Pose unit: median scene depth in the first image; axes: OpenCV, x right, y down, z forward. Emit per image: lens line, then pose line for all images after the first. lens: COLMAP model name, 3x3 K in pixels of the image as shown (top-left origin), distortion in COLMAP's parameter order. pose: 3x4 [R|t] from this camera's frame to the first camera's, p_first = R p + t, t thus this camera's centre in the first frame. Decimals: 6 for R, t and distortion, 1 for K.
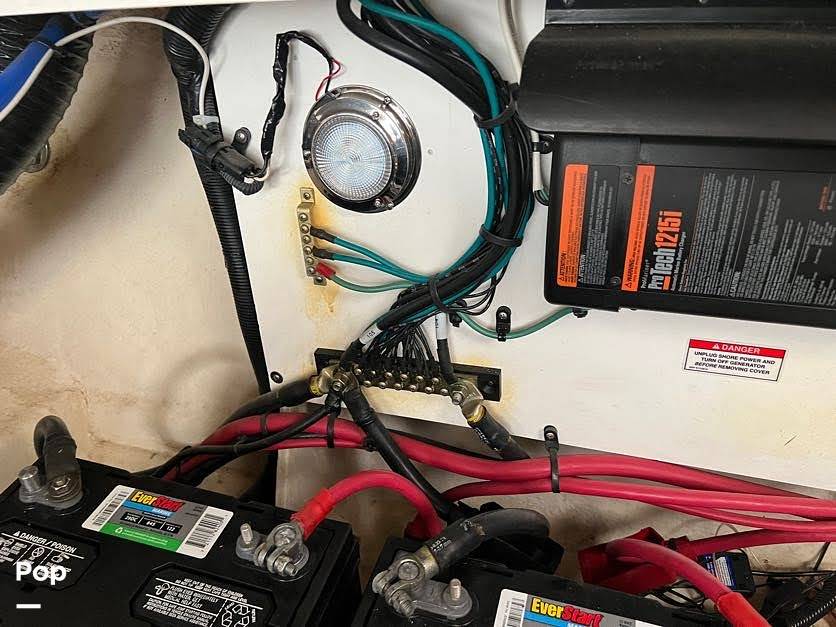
lens RADIAL K [[631.3, 0, 414.3], [0, 631.3, 312.7], [0, 0, 1]] dist [0.056645, -0.072134]
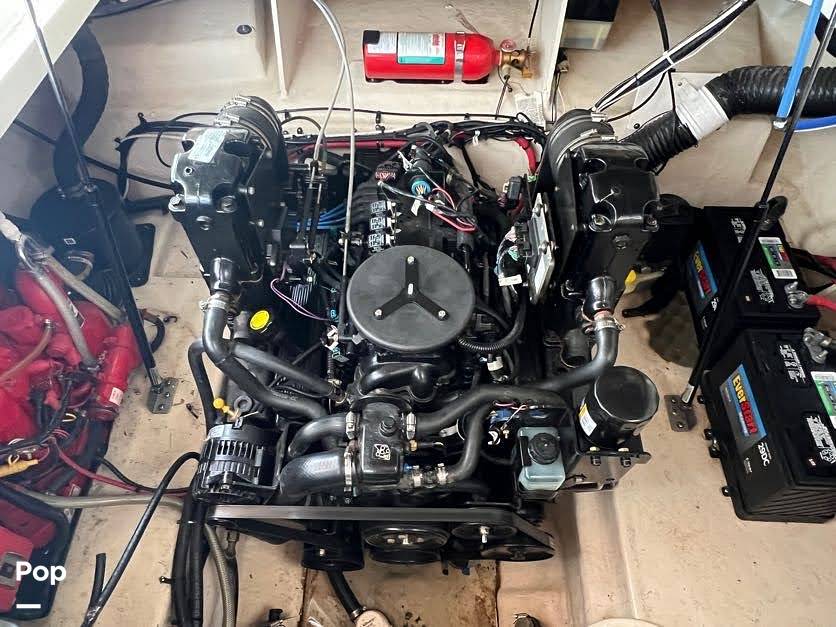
lens RADIAL K [[556.5, 0, 409.8], [0, 556.5, 326.4], [0, 0, 1]] dist [-0.001230, -0.002437]
pose [[0.270718, 0.824702, -0.496567, 0.564929], [-0.521397, 0.559231, 0.644520, -0.206123], [0.809233, 0.084425, 0.581391, -1.546399]]
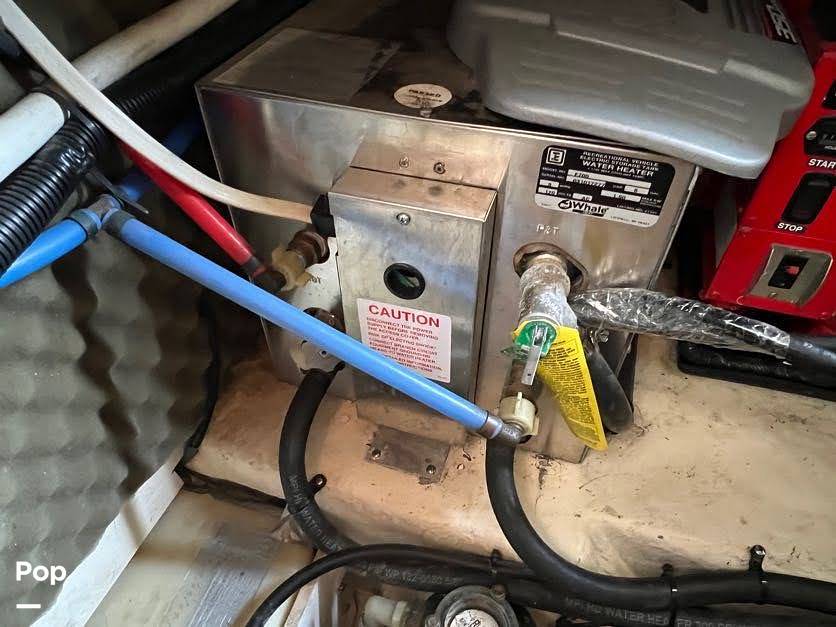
lens RADIAL K [[556.5, 0, 416.0], [0, 556.5, 333.1], [0, 0, 1]] dist [-0.001230, -0.002437]
pose [[-0.996243, 0.022158, 0.083714, 0.548149], [0.086588, 0.240733, 0.966721, 1.036505], [0.001268, 0.970338, -0.241747, -1.161620]]
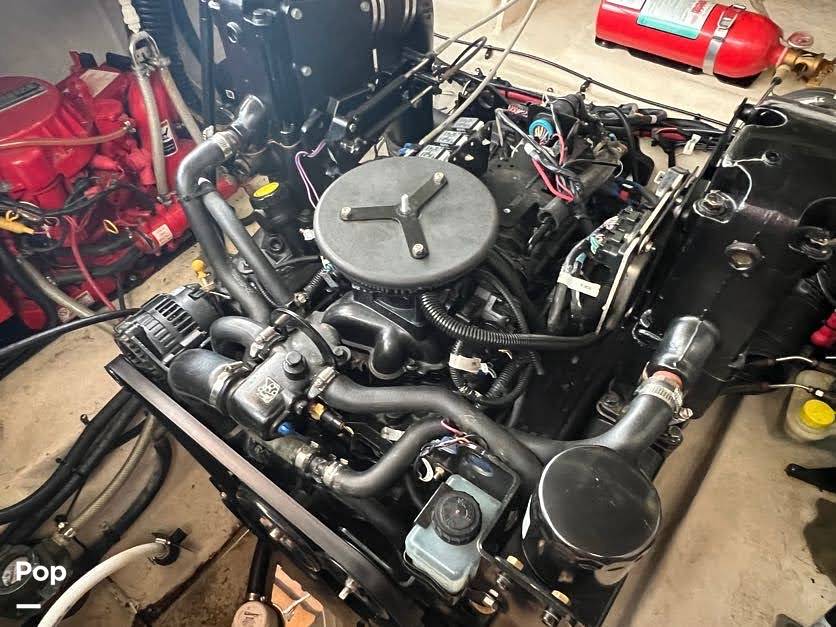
lens RADIAL K [[556.5, 0, 410.5], [0, 556.5, 325.2], [0, 0, 1]] dist [-0.001230, -0.002437]
pose [[-0.353200, 0.763230, -0.541045, 0.464752], [-0.464393, 0.359009, 0.809600, -0.053303], [0.812151, 0.537208, 0.227636, -0.745424]]
